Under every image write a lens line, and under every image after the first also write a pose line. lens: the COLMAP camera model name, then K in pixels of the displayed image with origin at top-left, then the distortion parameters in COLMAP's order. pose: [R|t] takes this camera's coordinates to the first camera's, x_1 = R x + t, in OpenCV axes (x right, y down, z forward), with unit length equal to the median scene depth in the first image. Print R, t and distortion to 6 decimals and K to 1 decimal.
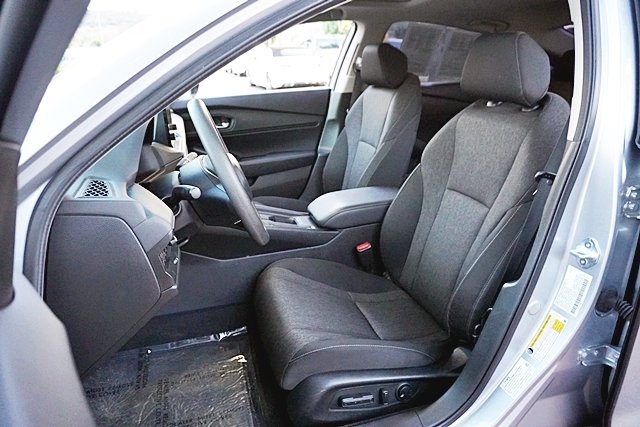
lens RADIAL K [[428.6, 0, 323.2], [0, 428.6, 215.5], [0, 0, 1]] dist [-0.048327, 0.034298]
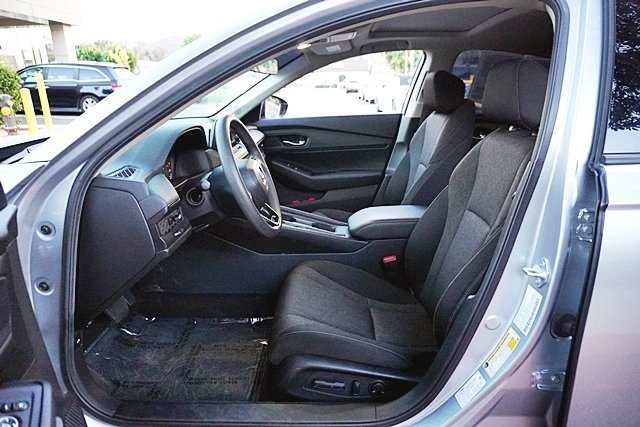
lens RADIAL K [[428.6, 0, 322.2], [0, 428.6, 214.0], [0, 0, 1]] dist [-0.048327, 0.034298]
pose [[0.953579, 0.090262, -0.287298, 0.238319], [-0.108224, 0.993004, -0.047232, 0.032306], [0.281025, 0.076132, 0.956676, -0.071560]]
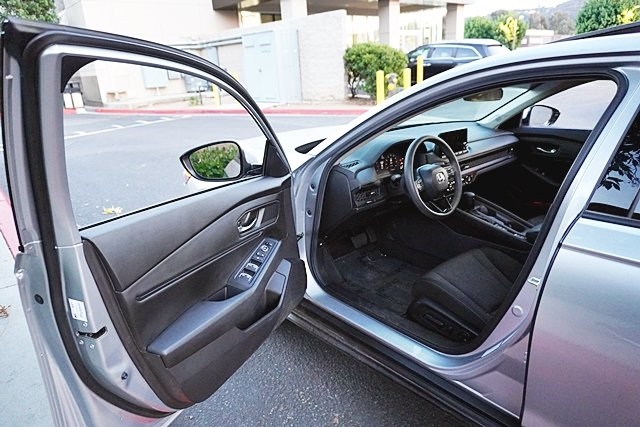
lens RADIAL K [[428.6, 0, 322.4], [0, 428.6, 214.2], [0, 0, 1]] dist [-0.048327, 0.034298]
pose [[0.432285, 0.301485, -0.849845, 0.842815], [-0.294704, 0.937935, 0.182830, -0.099980], [0.852220, 0.171418, 0.494304, -0.206981]]
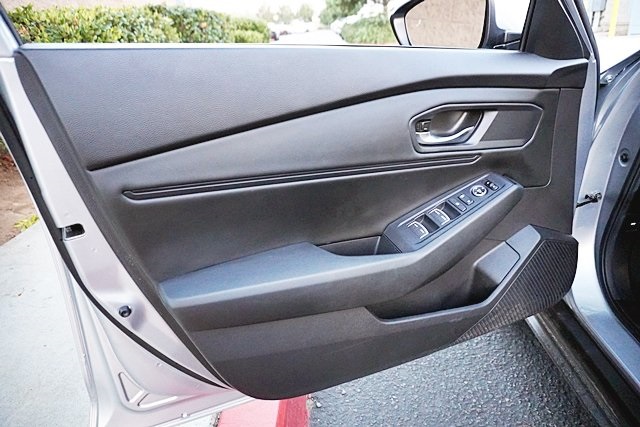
lens RADIAL K [[428.6, 0, 319.7], [0, 428.6, 209.3], [0, 0, 1]] dist [-0.048327, 0.034298]
pose [[-0.316582, 0.412082, -0.854379, 0.454842], [-0.273223, 0.822920, 0.498149, 0.016581], [0.908364, 0.391141, -0.147931, 0.109827]]
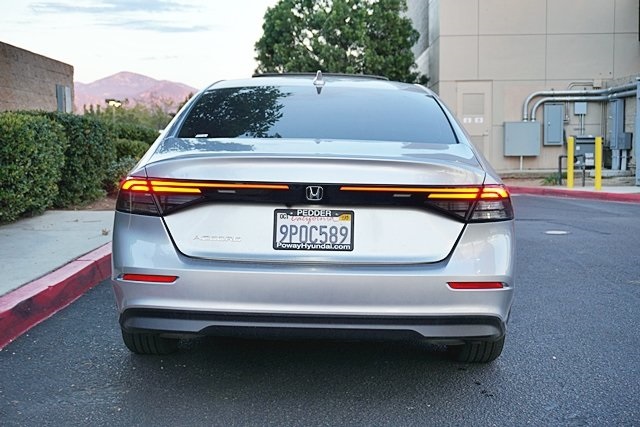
lens RADIAL K [[871.4, 0, 324.7], [0, 871.4, 217.2], [0, 0, 1]] dist [0.037824, 0.000000]
pose [[-0.289319, 0.096635, -0.952342, 4.028739], [-0.347728, 0.916317, 0.198618, -0.813621], [0.891841, 0.388620, -0.231505, 2.121992]]
